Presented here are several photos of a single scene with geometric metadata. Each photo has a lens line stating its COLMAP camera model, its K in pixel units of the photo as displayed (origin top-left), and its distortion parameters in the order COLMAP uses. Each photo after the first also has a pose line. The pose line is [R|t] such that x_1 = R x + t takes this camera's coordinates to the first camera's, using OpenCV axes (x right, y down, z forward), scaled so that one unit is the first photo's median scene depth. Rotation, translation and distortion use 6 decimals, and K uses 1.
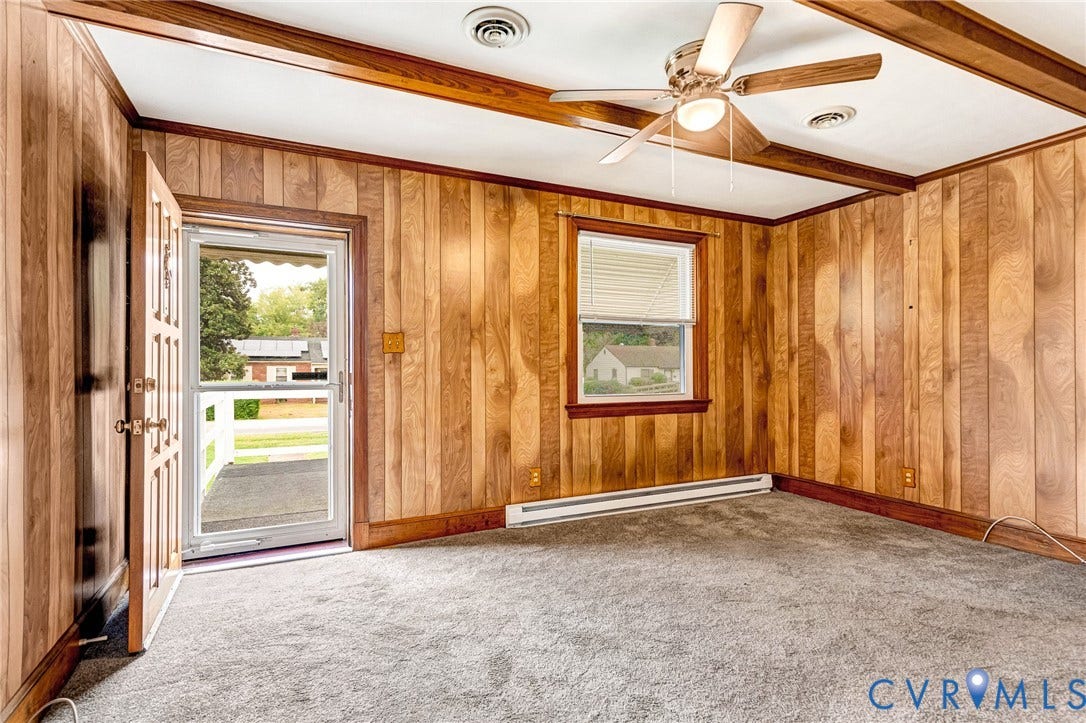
lens RADIAL K [[517.5, 0, 544.8], [0, 517.5, 365.1], [0, 0, 1]] dist [0.002802, -0.001703]
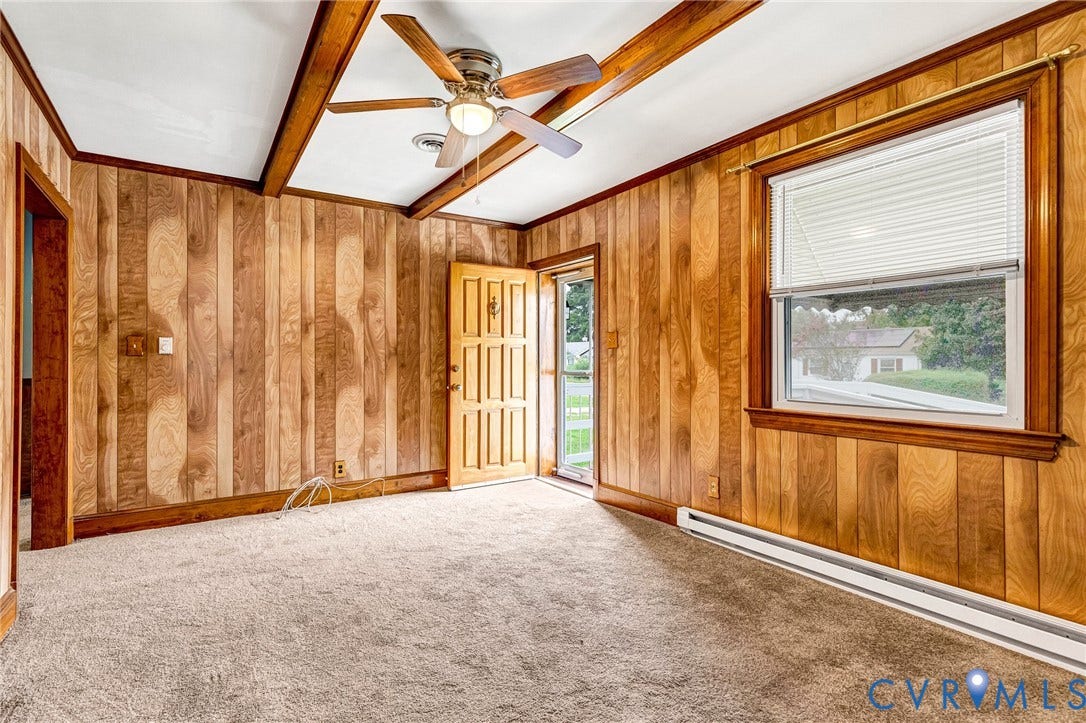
lens RADIAL K [[517.5, 0, 518.6], [0, 517.5, 359.6], [0, 0, 1]] dist [0.002802, -0.001703]
pose [[0.132304, 0.001973, -0.991207, 0.823149], [0.005867, 0.999979, 0.002773, -0.001536], [0.991192, -0.006182, 0.132290, 0.578193]]
